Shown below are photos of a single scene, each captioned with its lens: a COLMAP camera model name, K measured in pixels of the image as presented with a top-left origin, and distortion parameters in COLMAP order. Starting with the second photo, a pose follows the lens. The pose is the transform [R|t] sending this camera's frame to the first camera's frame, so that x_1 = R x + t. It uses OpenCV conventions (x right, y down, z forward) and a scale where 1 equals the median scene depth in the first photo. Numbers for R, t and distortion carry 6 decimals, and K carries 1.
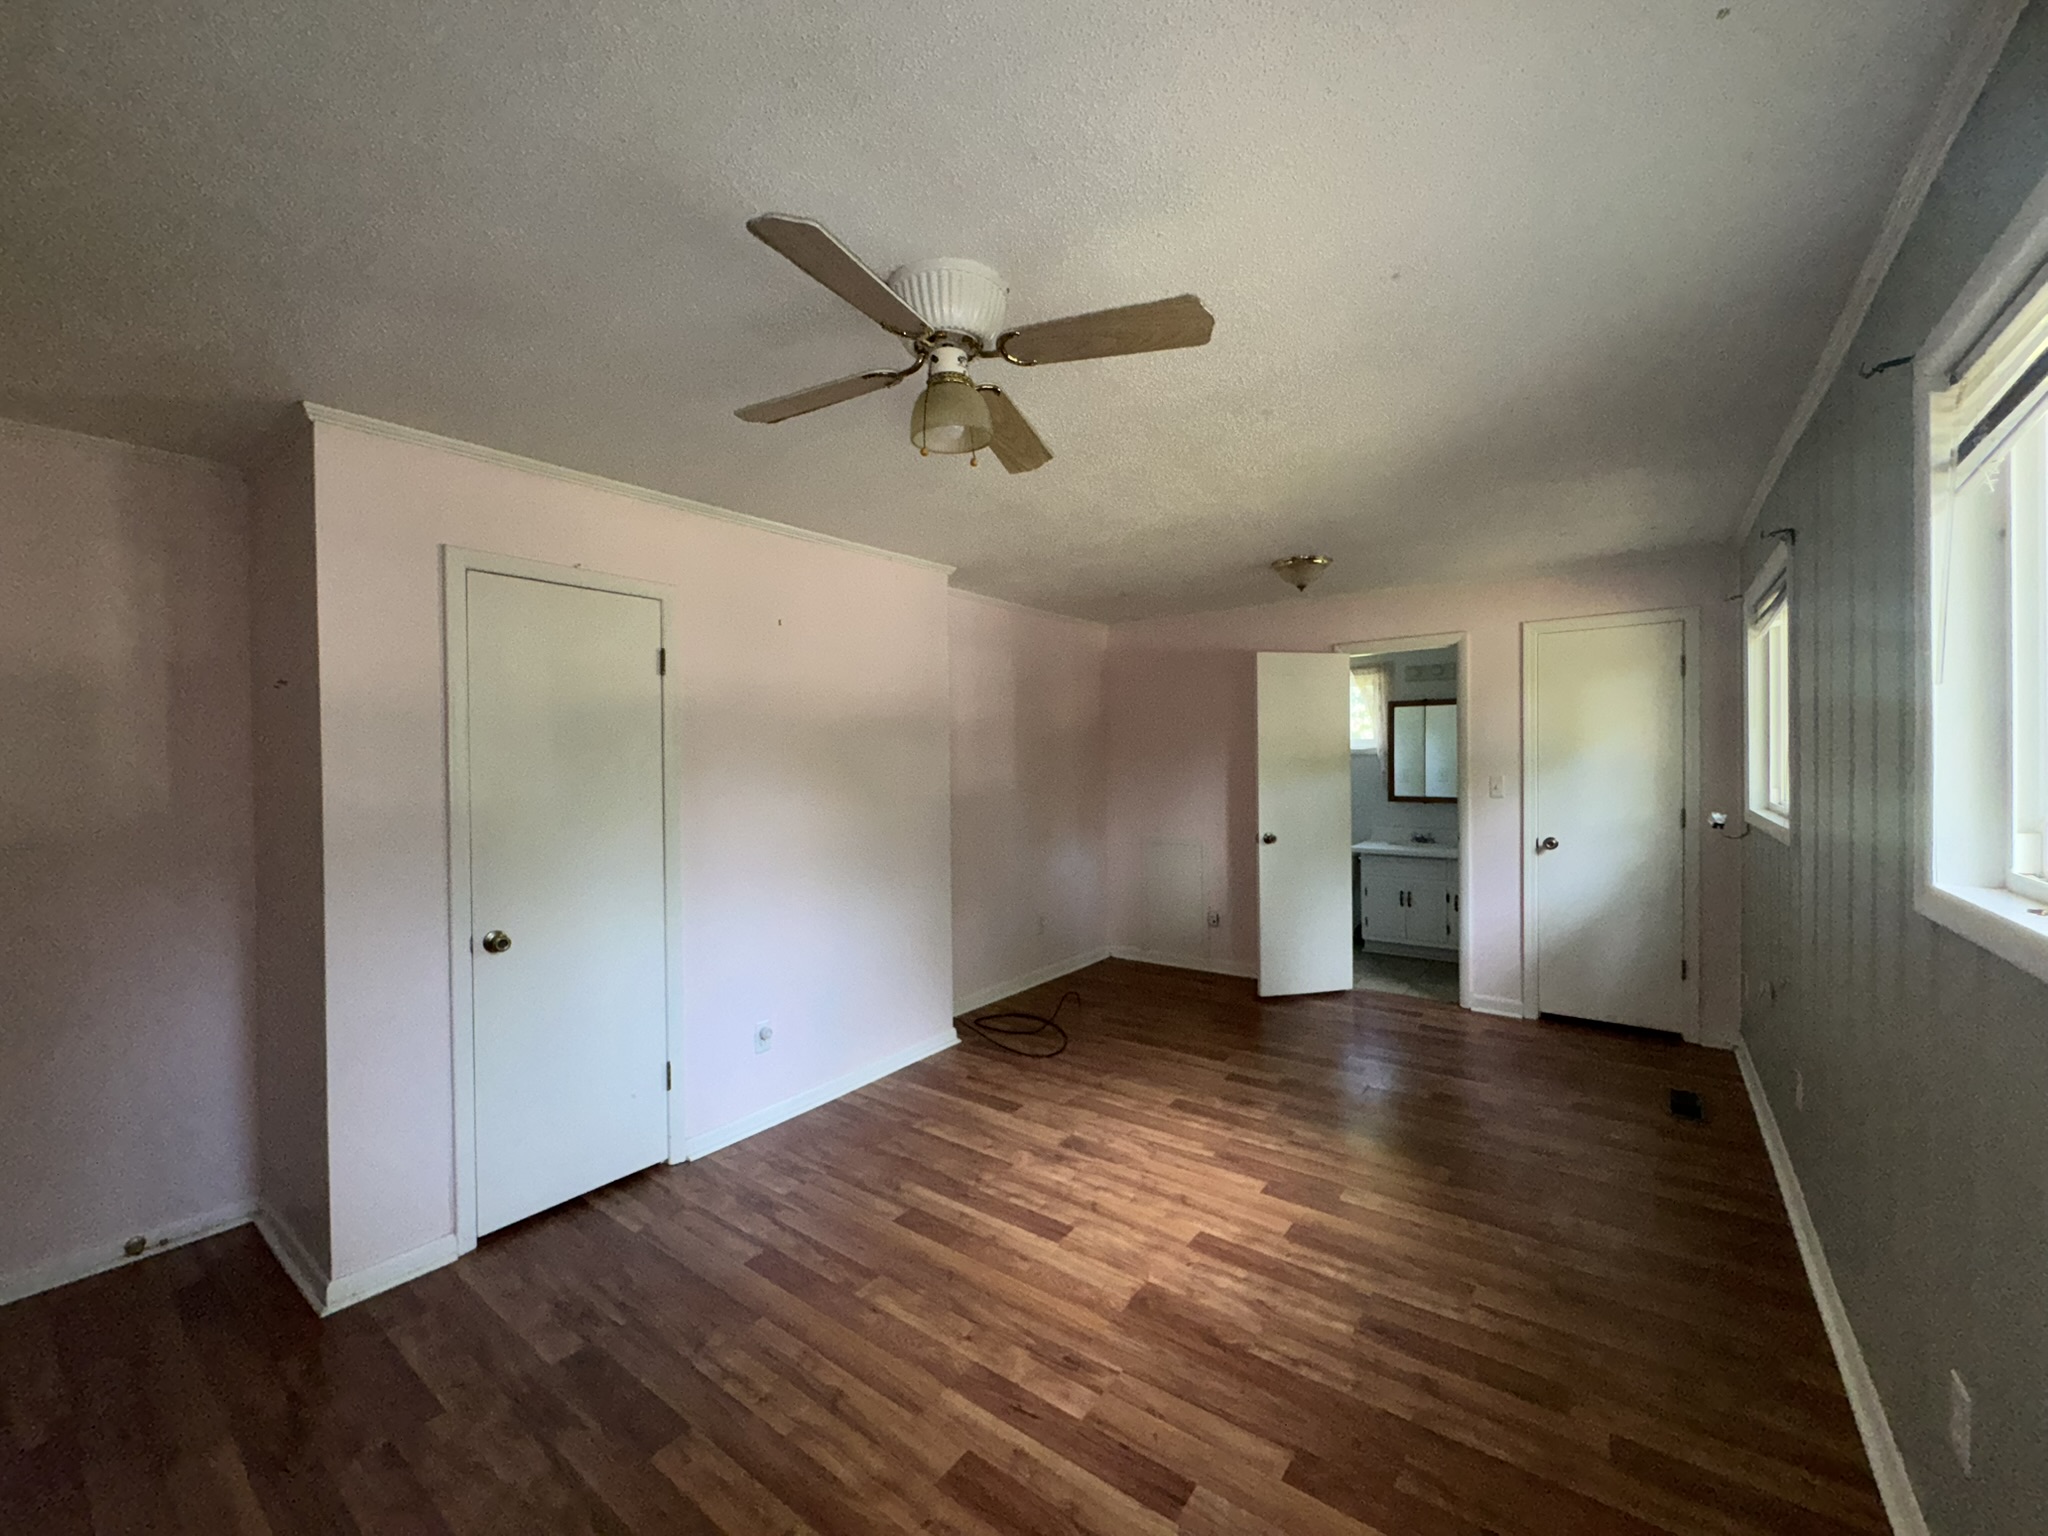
lens RADIAL K [[816.0, 0, 1021.2], [0, 816.0, 769.8], [0, 0, 1]] dist [-0.001453, 0.000213]
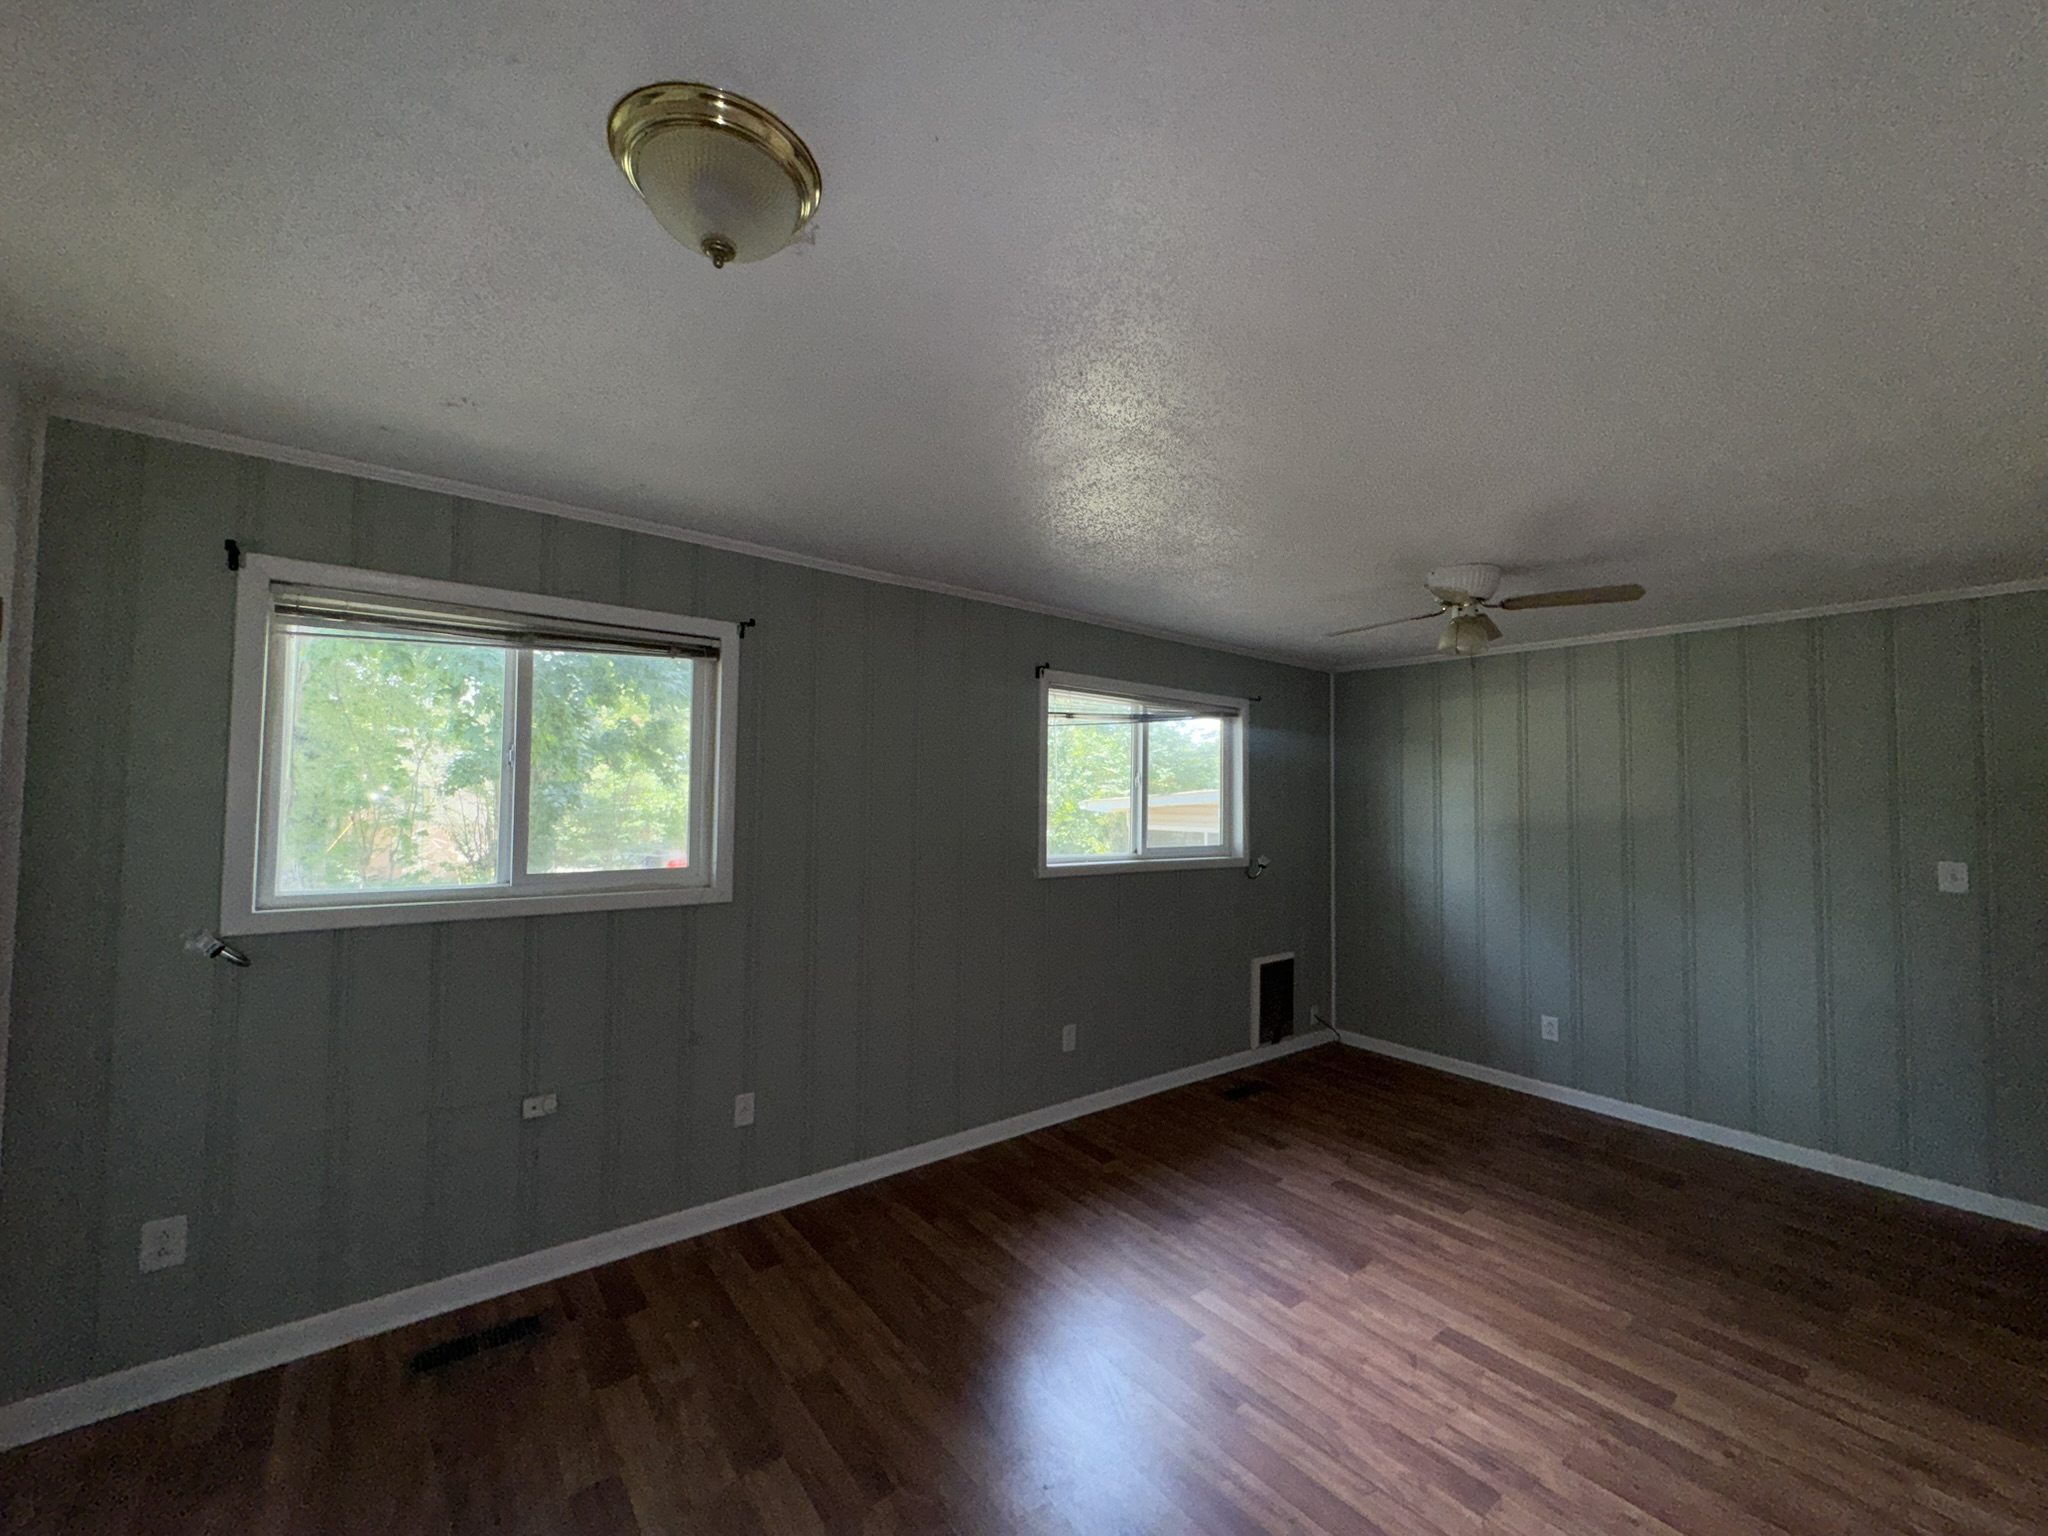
lens RADIAL K [[817.3, 0, 1026.5], [0, 817.3, 764.7], [0, 0, 1]] dist [0.000214, 0.000128]
pose [[-0.968332, 0.007847, 0.249543, 0.241795], [-0.000946, 0.999383, -0.035097, -0.049430], [-0.249665, -0.034221, -0.967727, 1.794726]]
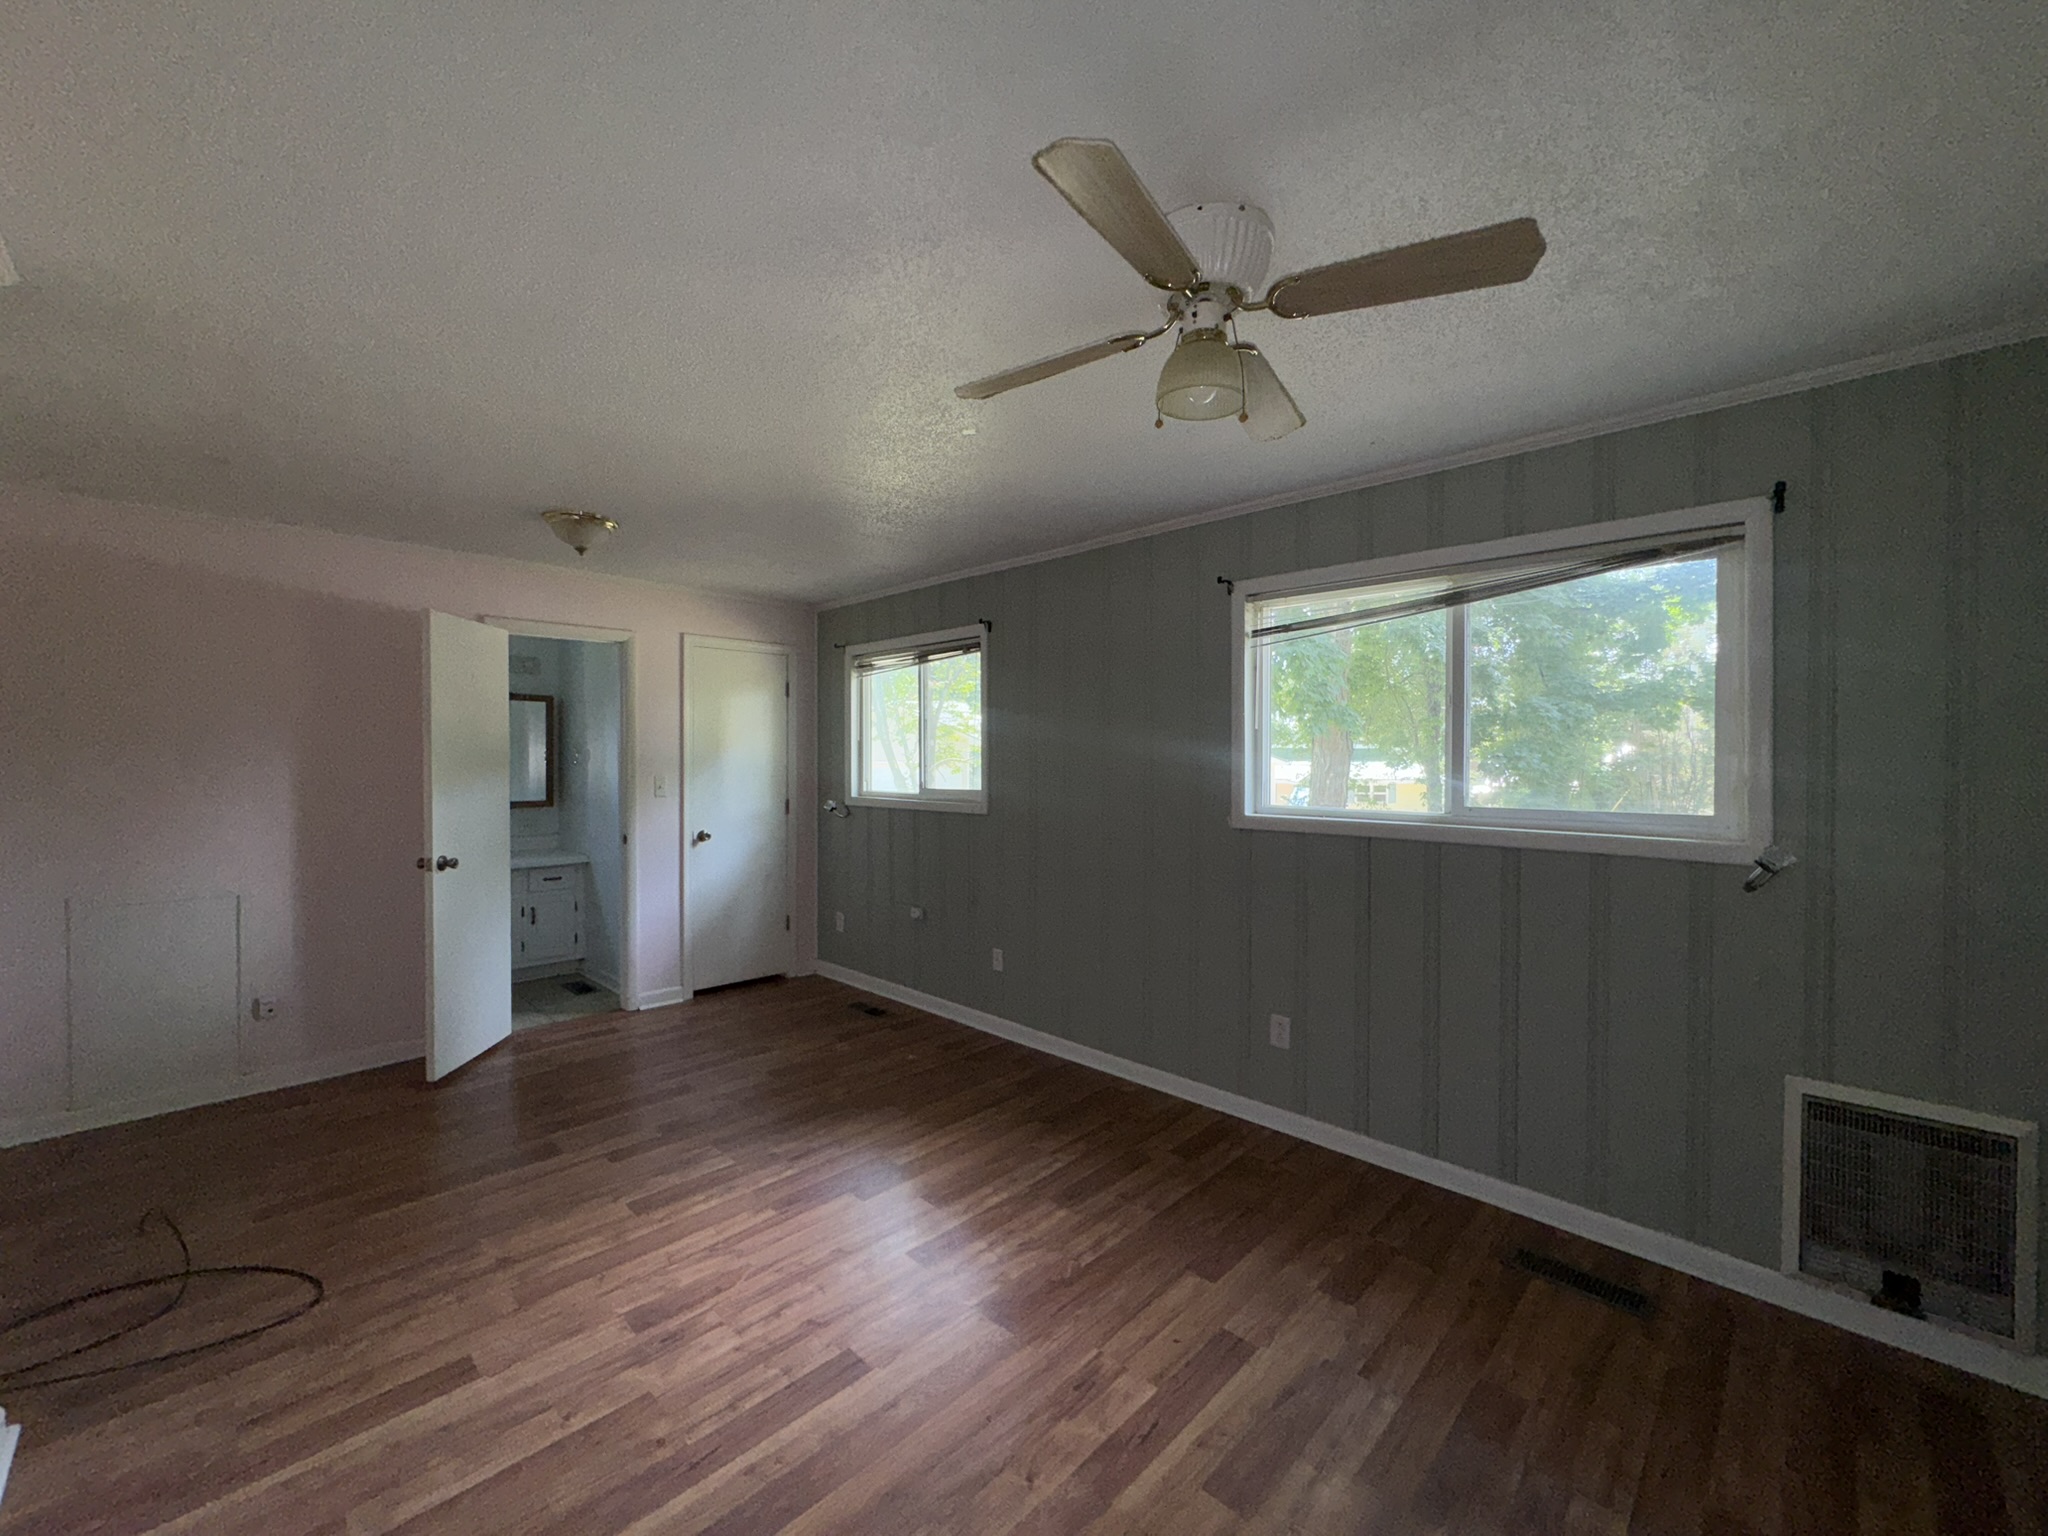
lens RADIAL K [[816.0, 0, 1021.2], [0, 816.0, 769.8], [0, 0, 1]] dist [-0.001453, 0.000213]
pose [[0.127209, 0.001402, 0.991875, -0.610207], [0.006676, 0.999975, -0.002270, 0.007561], [-0.991854, 0.006910, 0.127196, 0.646954]]
